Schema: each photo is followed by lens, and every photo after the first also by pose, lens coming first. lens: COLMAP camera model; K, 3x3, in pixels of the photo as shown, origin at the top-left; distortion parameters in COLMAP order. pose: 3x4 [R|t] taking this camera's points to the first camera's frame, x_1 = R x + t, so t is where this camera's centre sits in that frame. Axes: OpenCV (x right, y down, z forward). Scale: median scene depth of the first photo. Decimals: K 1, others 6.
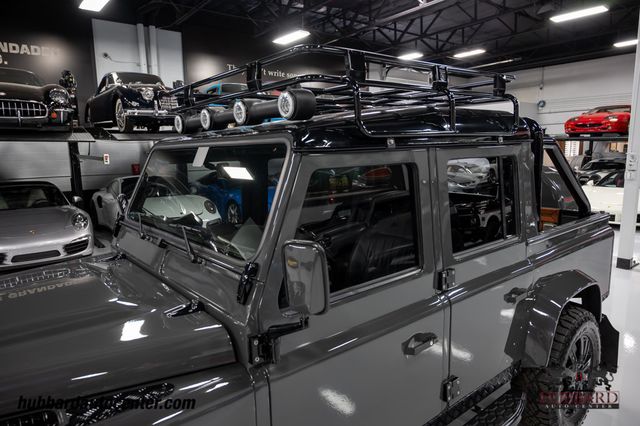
lens RADIAL K [[423.6, 0, 324.3], [0, 423.6, 214.7], [0, 0, 1]] dist [-0.002758, 0.008716]
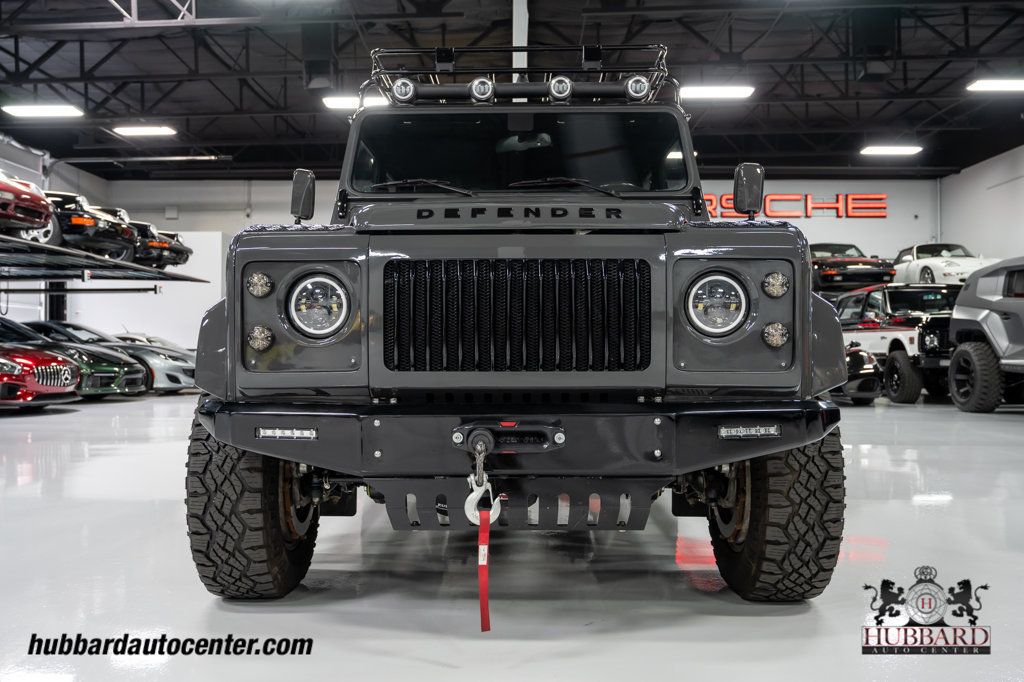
lens RADIAL K [[913.4, 0, 510.6], [0, 913.4, 339.5], [0, 0, 1]] dist [-0.006851, 0.012071]
pose [[0.638221, 0.027304, 0.769369, -0.472819], [0.113243, 0.985170, -0.128902, 0.153168], [-0.761479, 0.169394, 0.625664, -0.047808]]
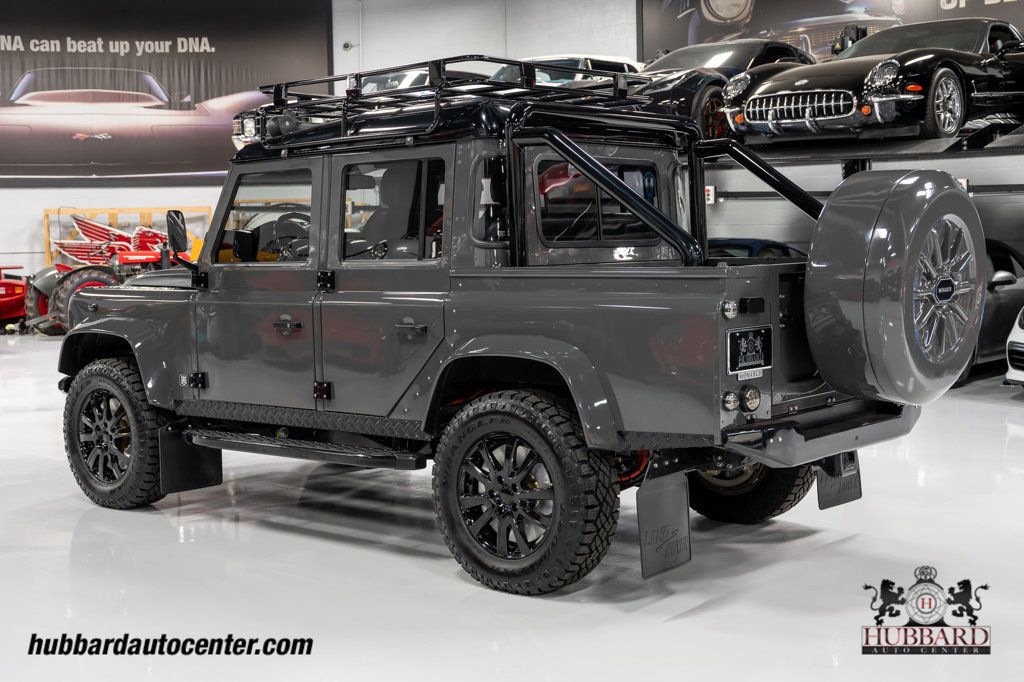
lens RADIAL K [[1396.8, 0, 505.8], [0, 1396.8, 341.9], [0, 0, 1]] dist [0.005325, 0.000000]
pose [[0.160289, 0.098912, -0.982102, 0.912248], [-0.143198, 0.986771, 0.076011, -0.004673], [0.976628, 0.128451, 0.172332, 0.208479]]
